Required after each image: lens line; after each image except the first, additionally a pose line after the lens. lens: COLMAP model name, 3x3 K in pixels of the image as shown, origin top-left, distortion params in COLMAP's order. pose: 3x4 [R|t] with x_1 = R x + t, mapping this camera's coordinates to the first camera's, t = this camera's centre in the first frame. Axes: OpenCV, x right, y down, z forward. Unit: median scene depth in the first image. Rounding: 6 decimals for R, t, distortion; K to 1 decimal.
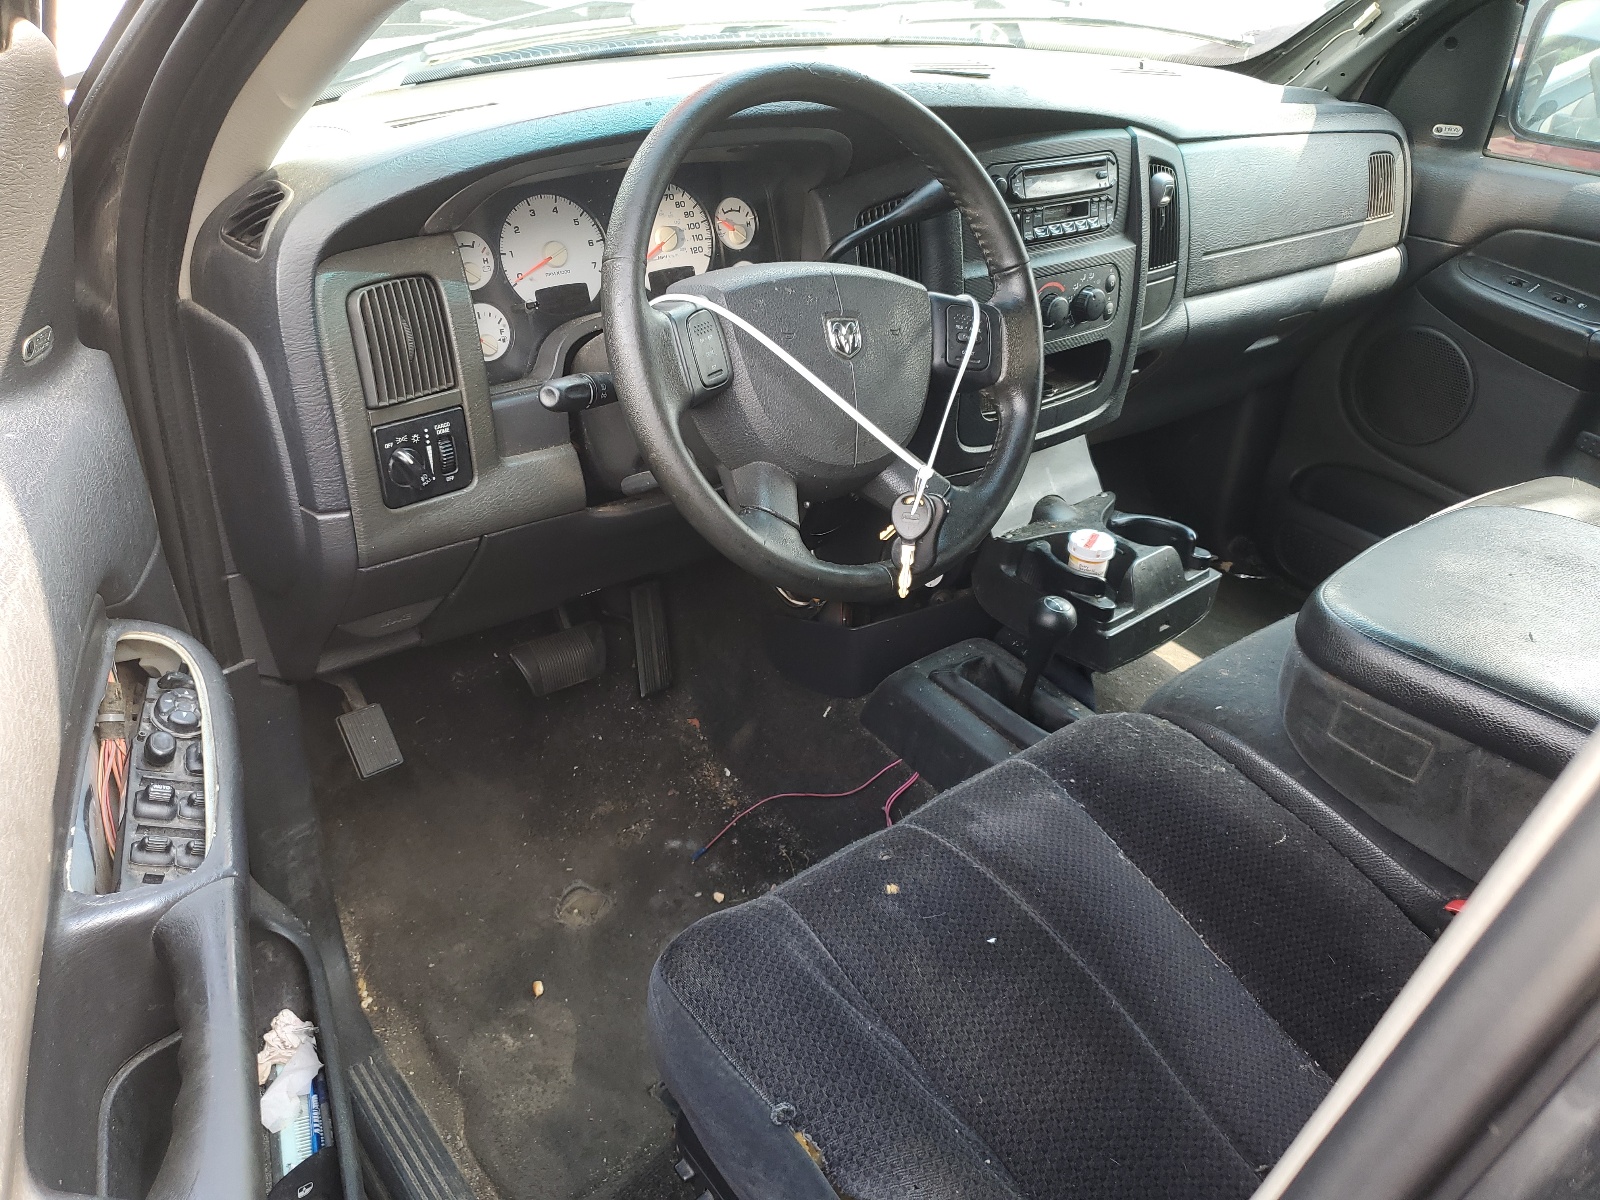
lens RADIAL K [[1195.3, 0, 800.0], [0, 1195.3, 600.0], [0, 0, 1]] dist [0.044178, -0.002987]
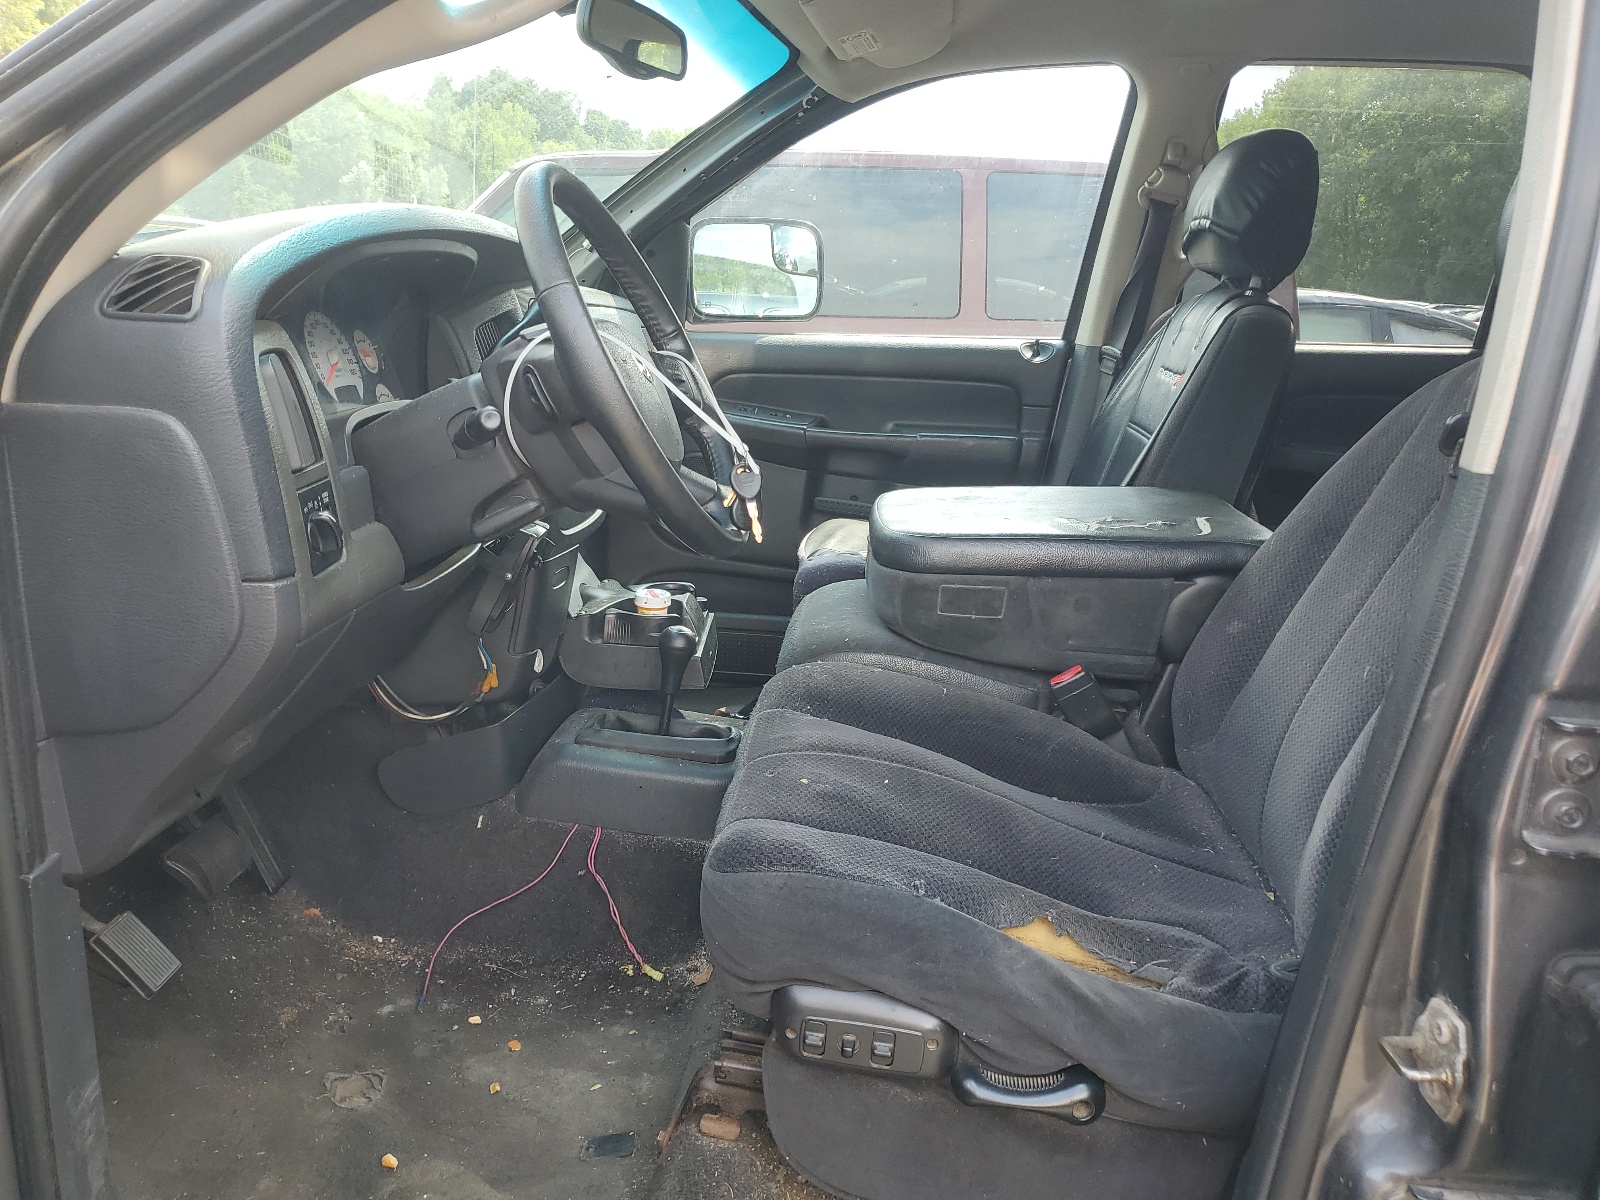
lens RADIAL K [[1195.3, 0, 800.0], [0, 1195.3, 600.0], [0, 0, 1]] dist [0.044178, -0.002987]
pose [[0.694654, -0.212051, 0.687379, -0.662129], [0.365044, 0.927297, -0.082844, 0.150532], [-0.619837, 0.308472, 0.721559, 0.041955]]
